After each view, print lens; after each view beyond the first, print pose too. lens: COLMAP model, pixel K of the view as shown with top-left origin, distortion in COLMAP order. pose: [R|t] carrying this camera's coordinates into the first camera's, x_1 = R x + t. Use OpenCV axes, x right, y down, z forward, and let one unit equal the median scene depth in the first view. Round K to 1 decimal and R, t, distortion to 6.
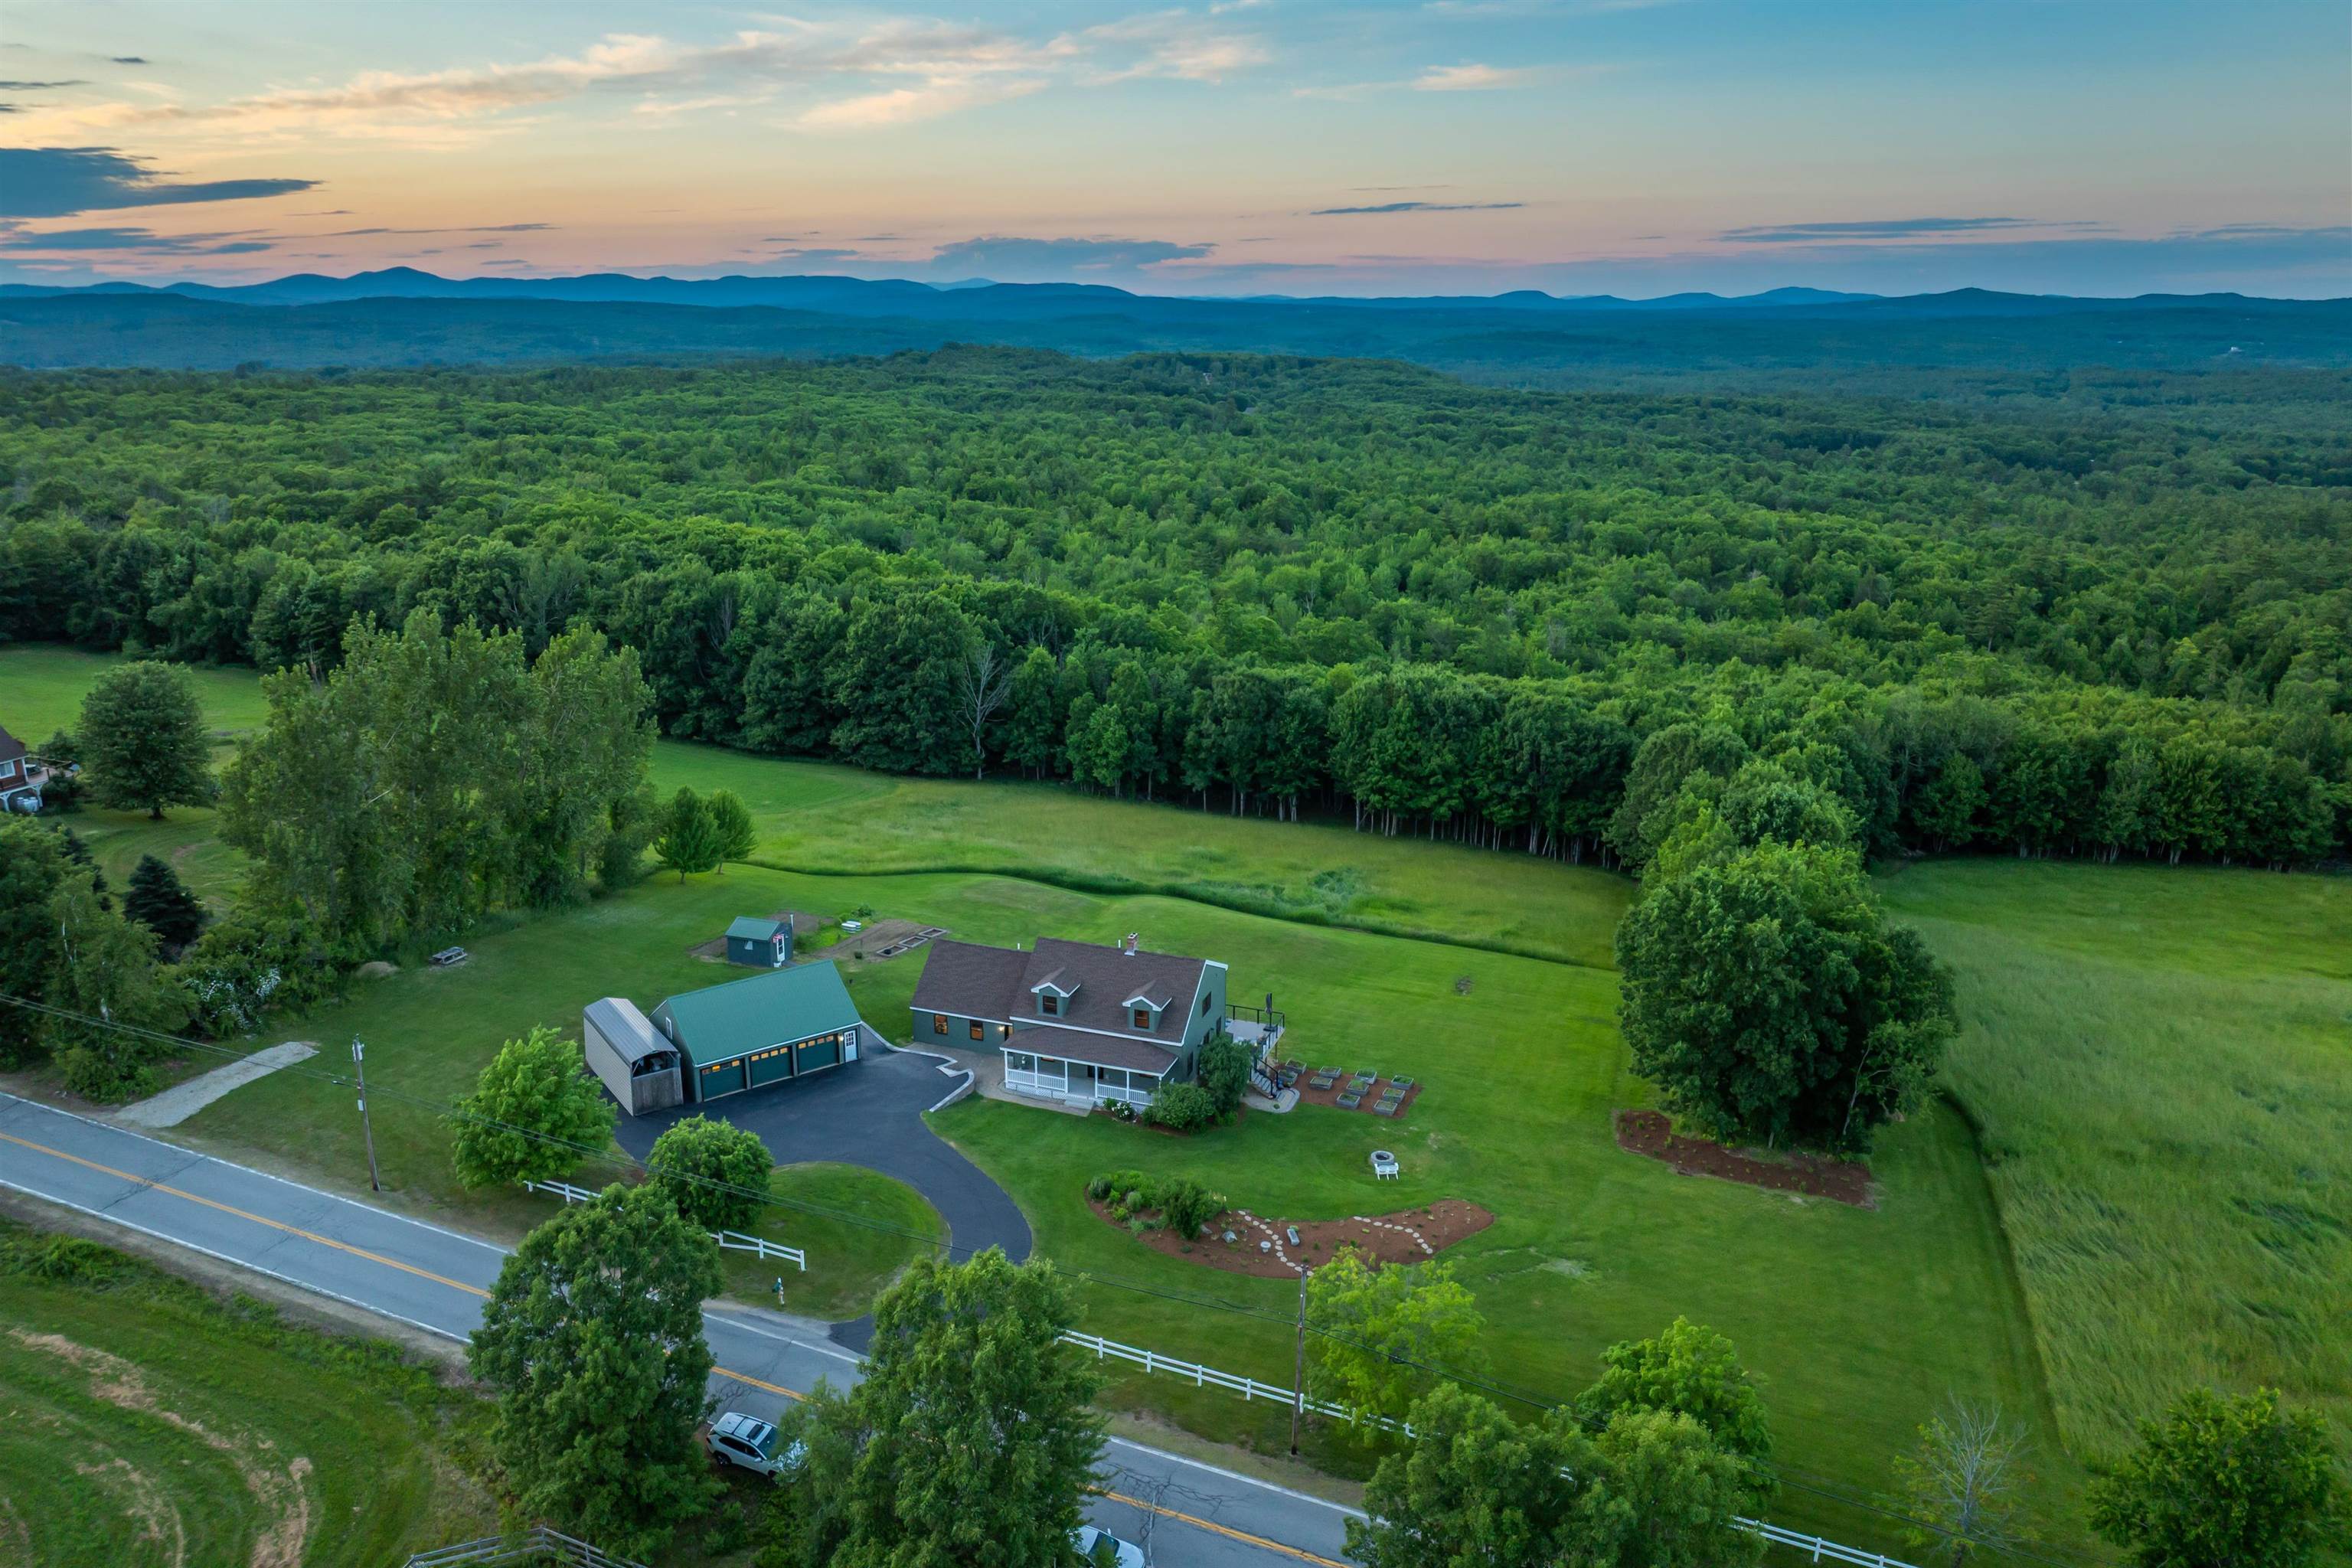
lens RADIAL K [[1654.7, 0, 1183.3], [0, 1654.7, 744.1], [0, 0, 1]] dist [-0.030982, -0.005980]
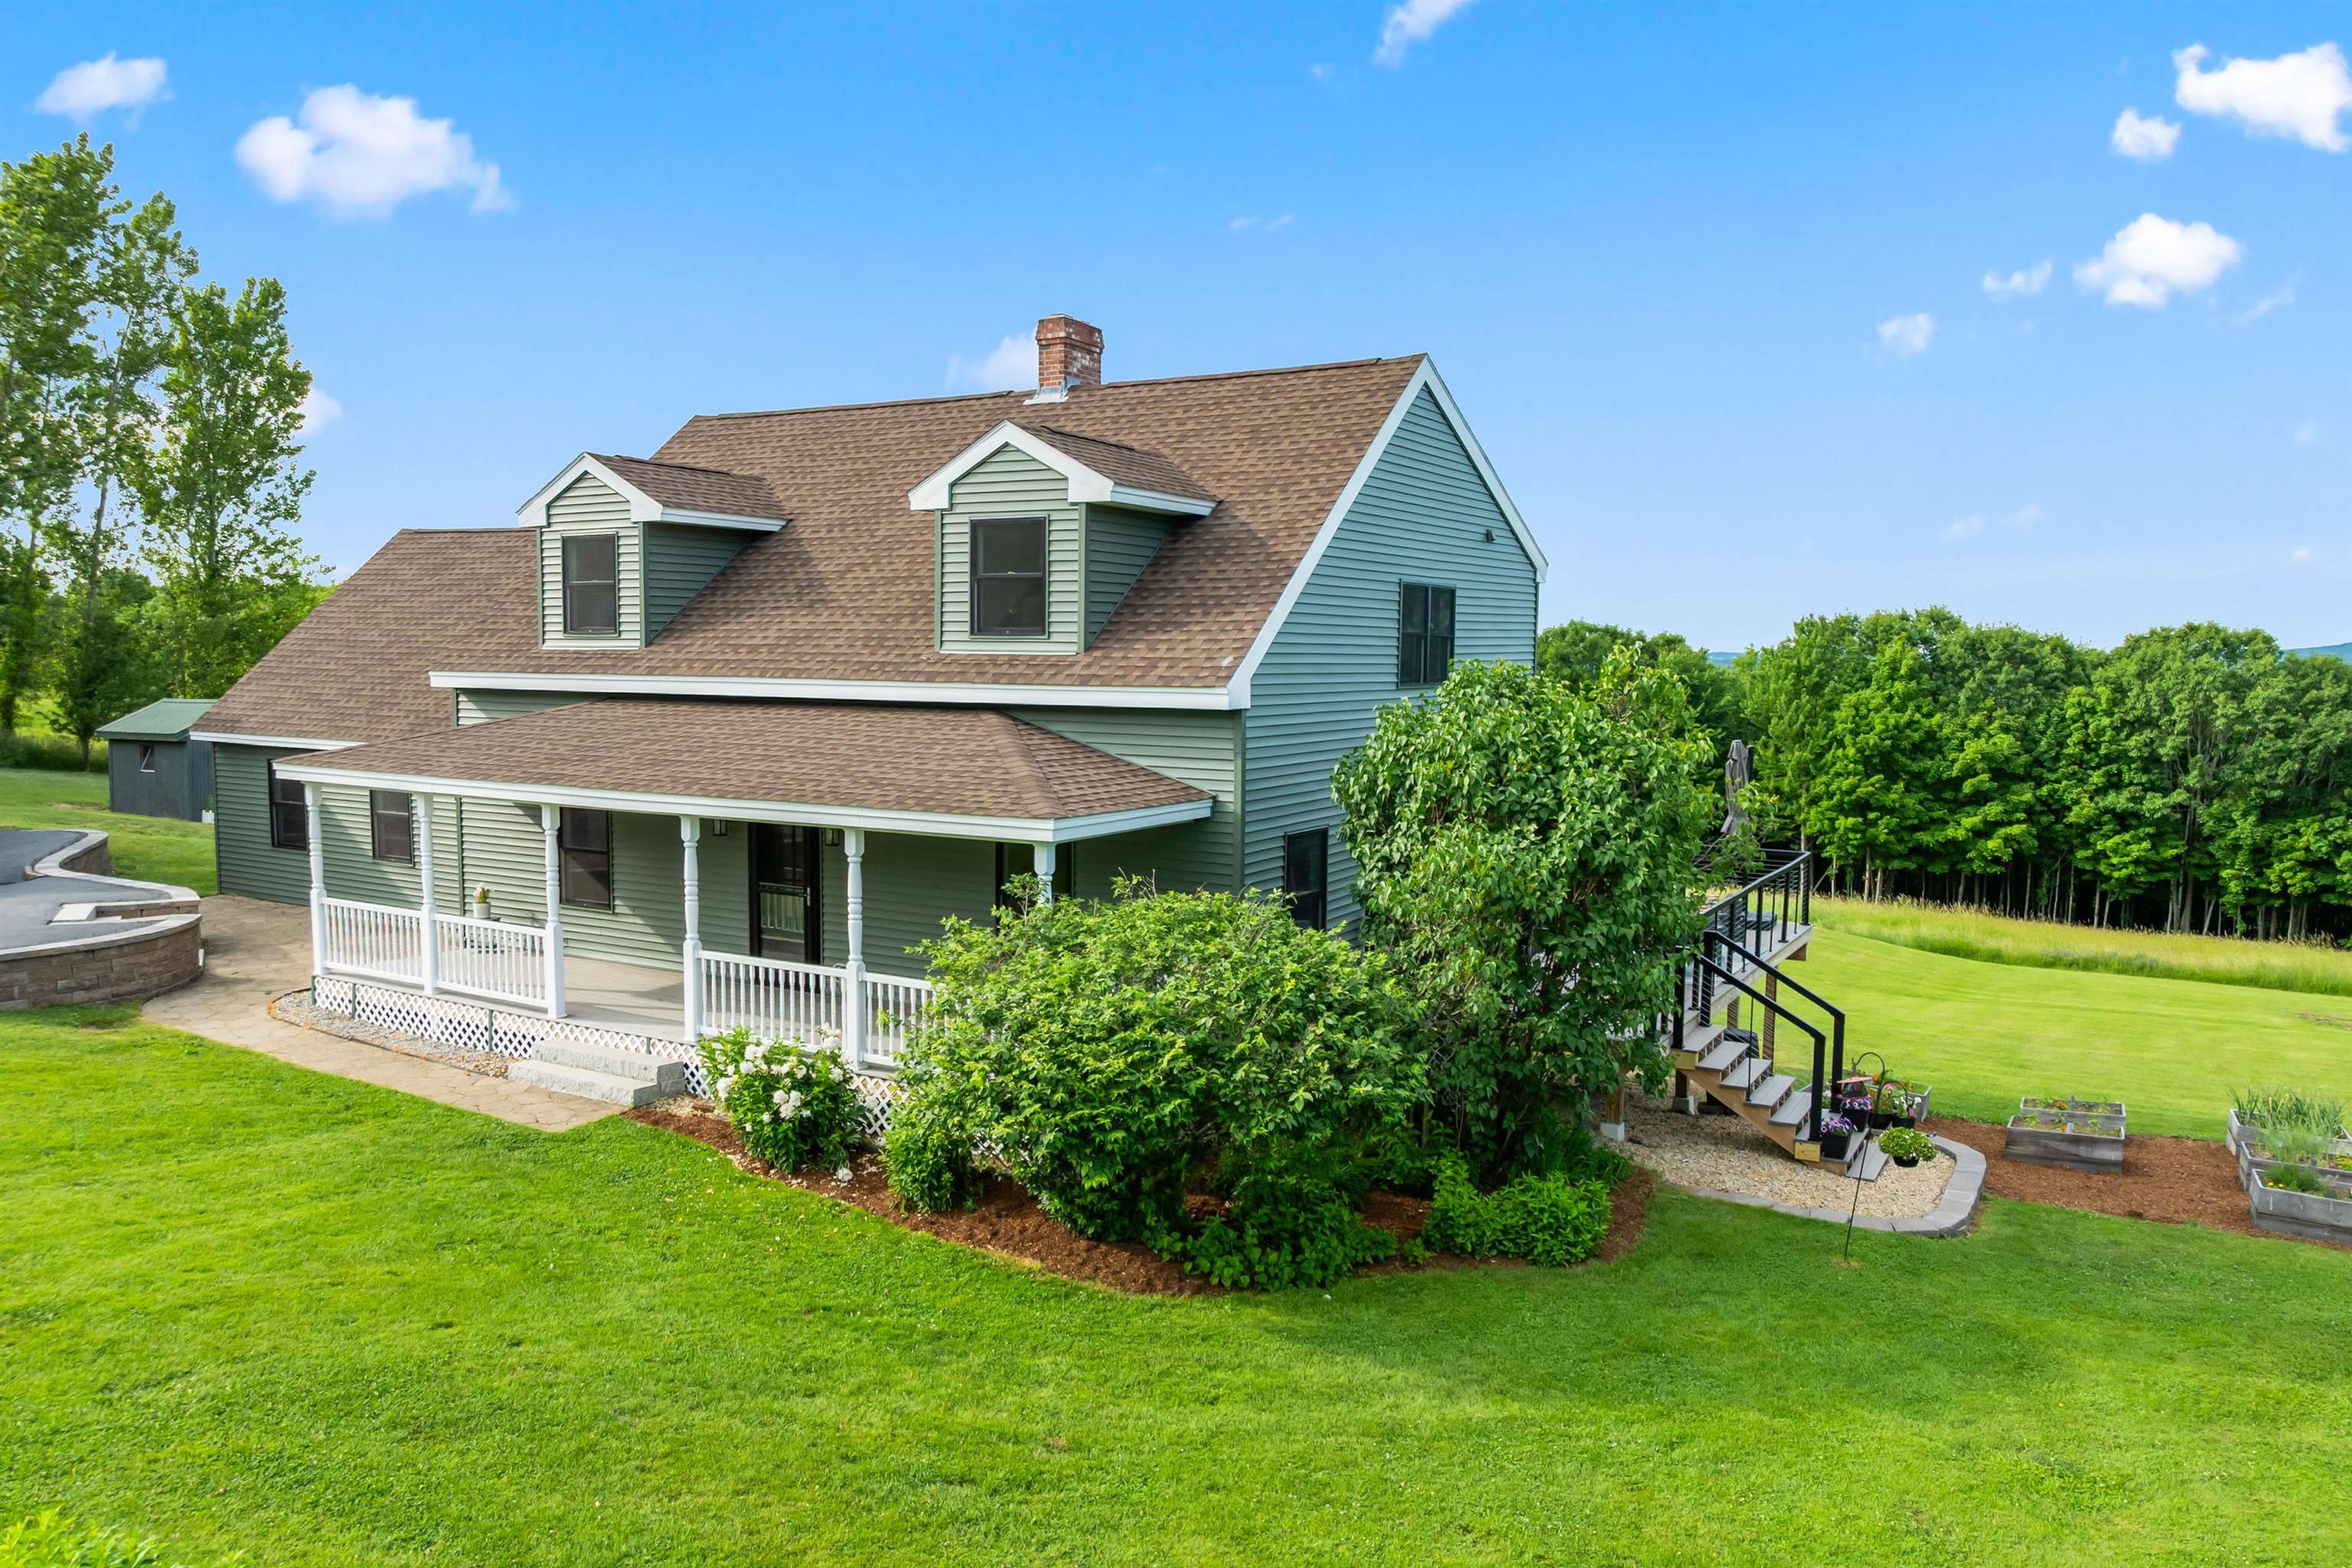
lens RADIAL K [[1682.0, 0, 1189.2], [0, 1682.0, 821.8], [0, 0, 1]] dist [-0.051582, 0.006310]
pose [[0.982713, 0.022227, -0.183794, 0.013377], [-0.051364, 0.986527, -0.155327, 0.121348], [0.177865, 0.162082, 0.970615, 0.477613]]
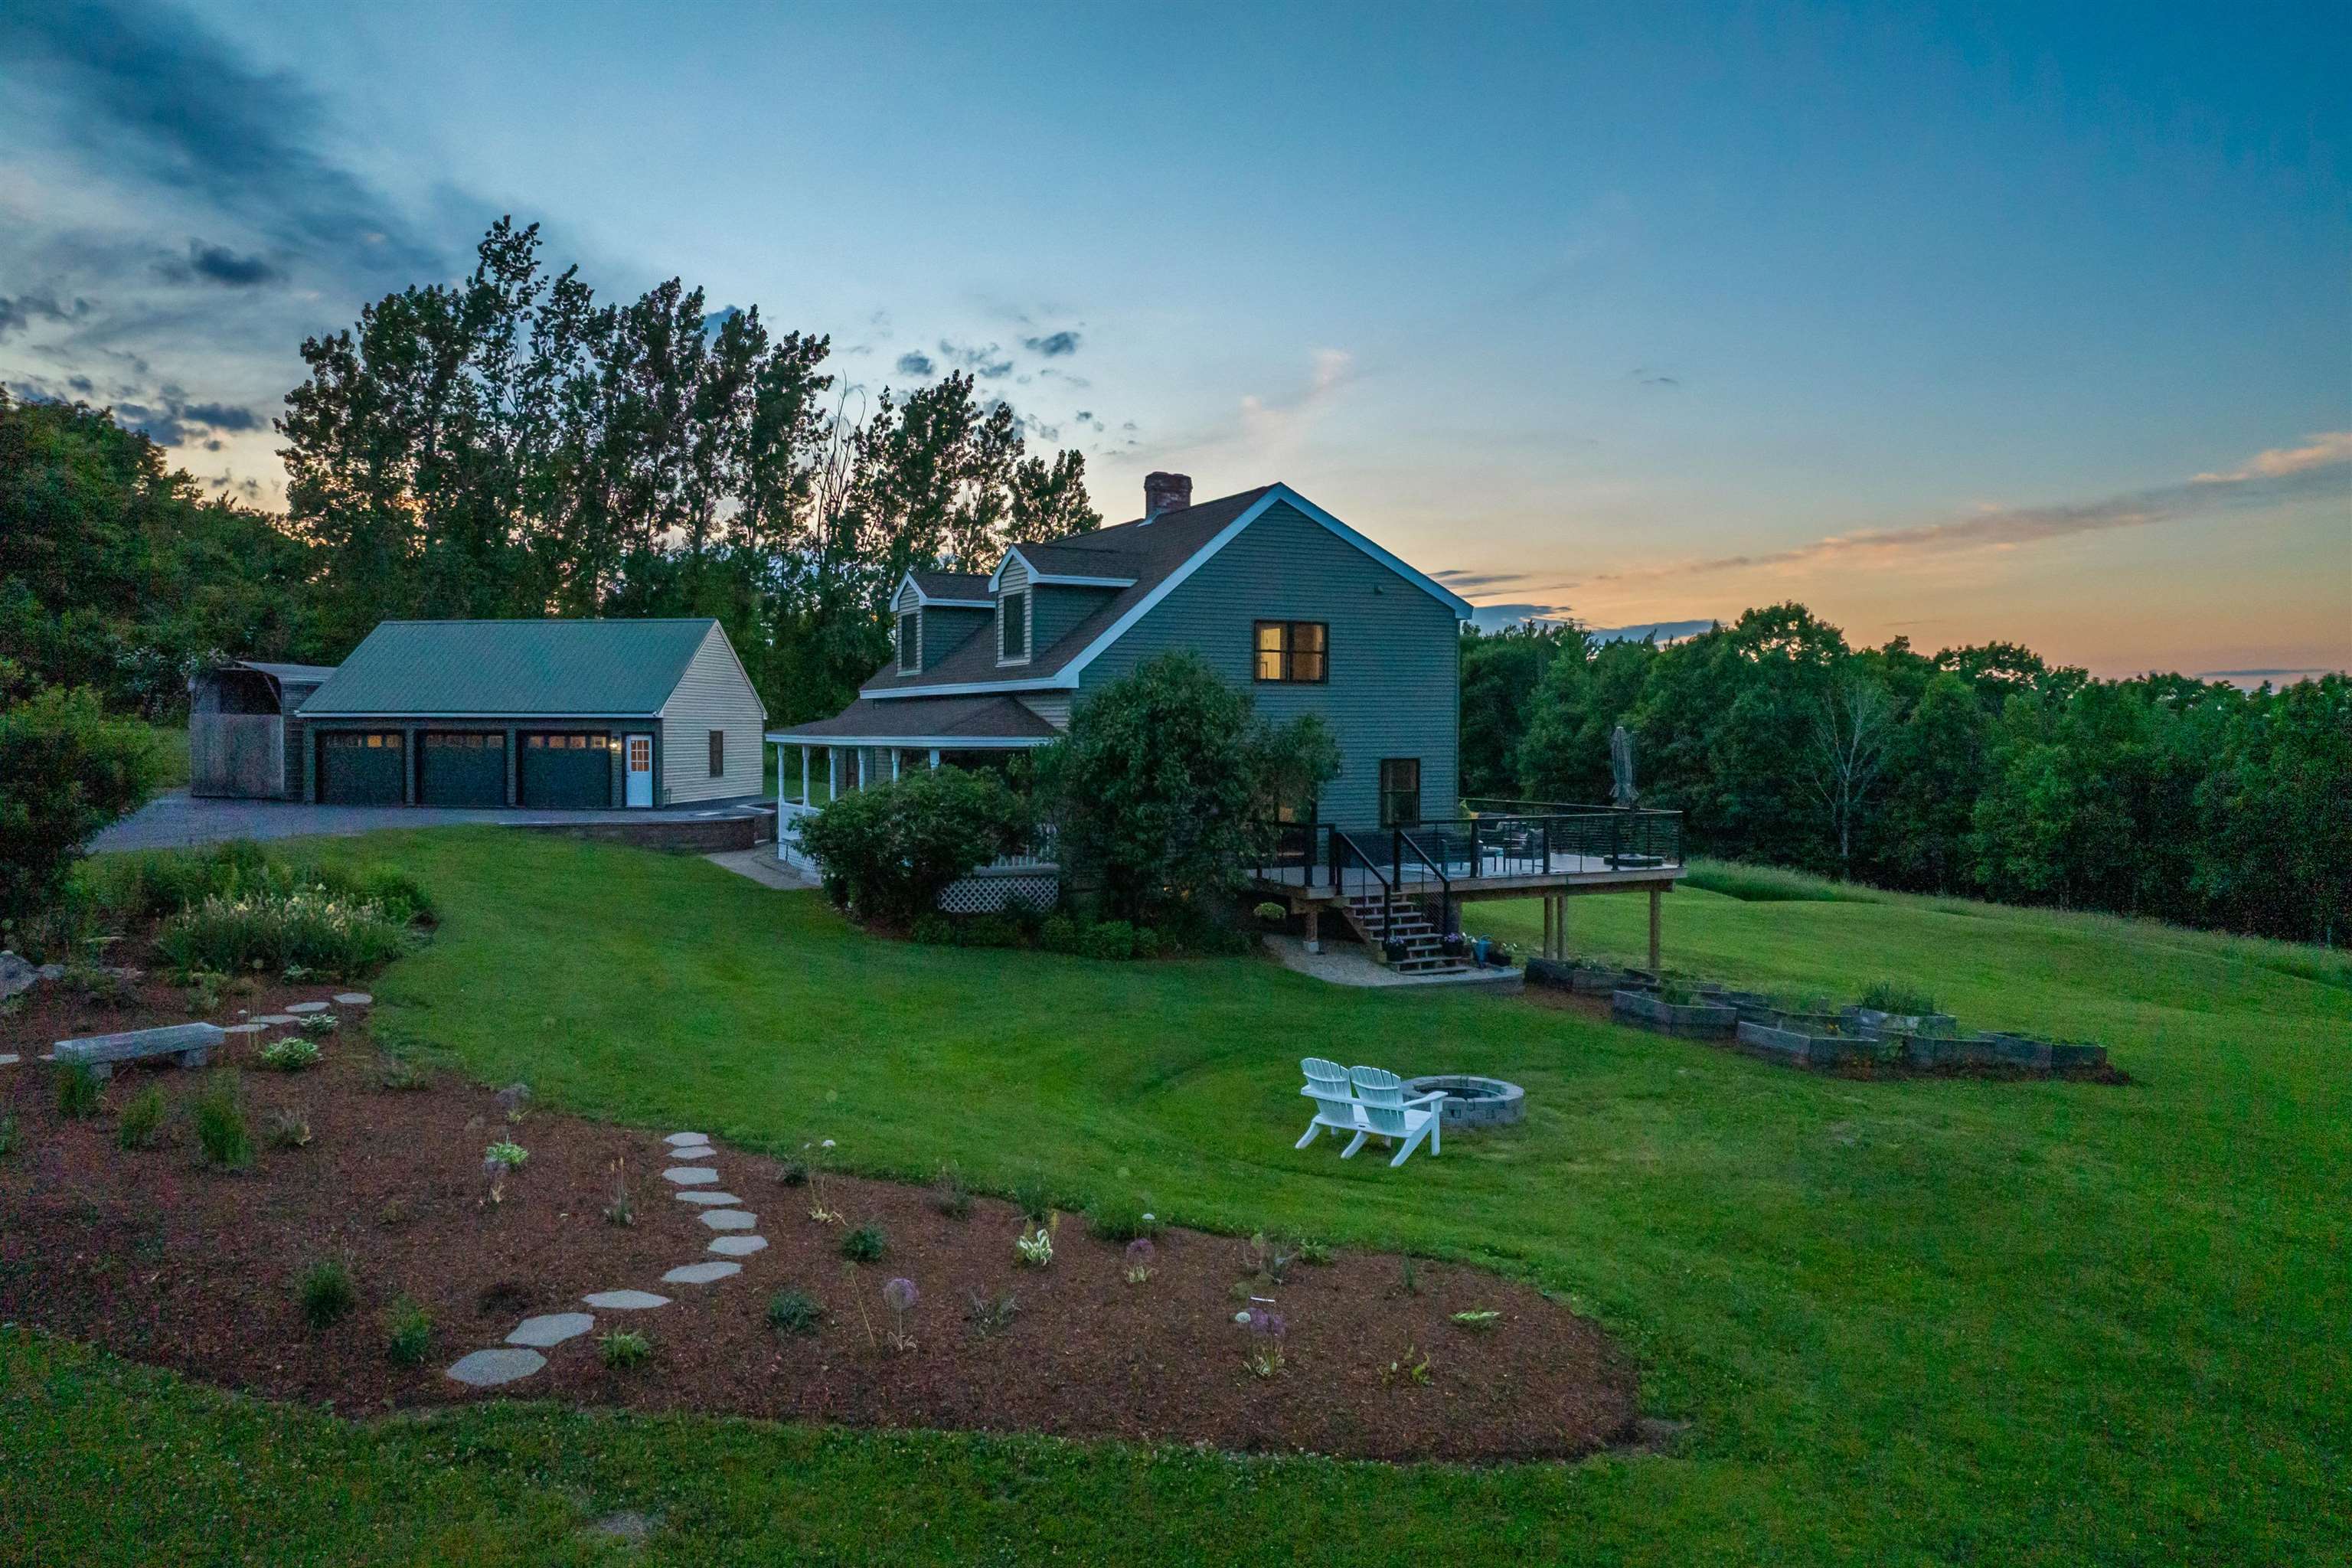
lens RADIAL K [[1647.5, 0, 1181.5], [0, 1647.5, 790.9], [0, 0, 1]] dist [-0.034981, 0.002540]
pose [[0.734268, 0.018846, -0.678599, 0.118310], [-0.173321, 0.971691, -0.160554, 0.135648], [0.656362, 0.235505, 0.716747, 0.455977]]
